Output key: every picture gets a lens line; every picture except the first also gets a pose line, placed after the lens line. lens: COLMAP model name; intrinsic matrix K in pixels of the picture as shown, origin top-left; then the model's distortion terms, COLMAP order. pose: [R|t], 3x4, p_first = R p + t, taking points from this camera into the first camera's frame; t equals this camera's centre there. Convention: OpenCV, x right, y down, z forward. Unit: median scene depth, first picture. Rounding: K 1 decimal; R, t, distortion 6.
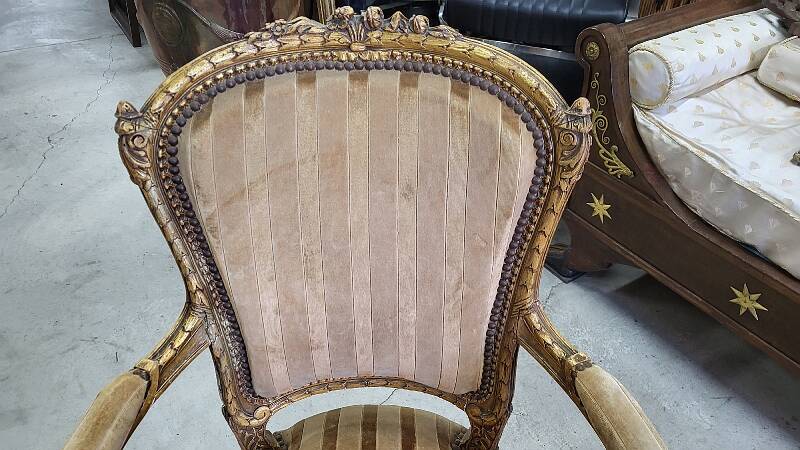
lens RADIAL K [[606.9, 0, 406.7], [0, 606.9, 230.0], [0, 0, 1]] dist [0.052860, -0.028091]
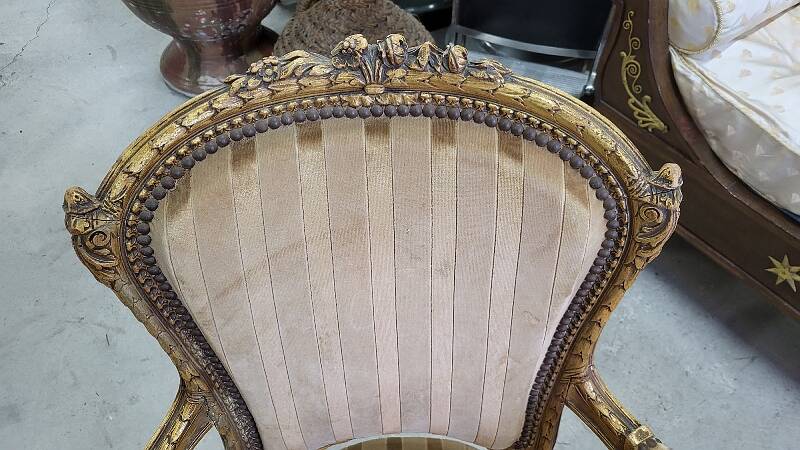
lens RADIAL K [[606.9, 0, 412.4], [0, 606.9, 225.2], [0, 0, 1]] dist [0.052860, -0.028091]
pose [[0.998955, -0.037603, 0.025996, -0.059024], [0.031969, 0.981123, 0.190724, -0.274992], [-0.032677, -0.189693, 0.981299, 0.217617]]
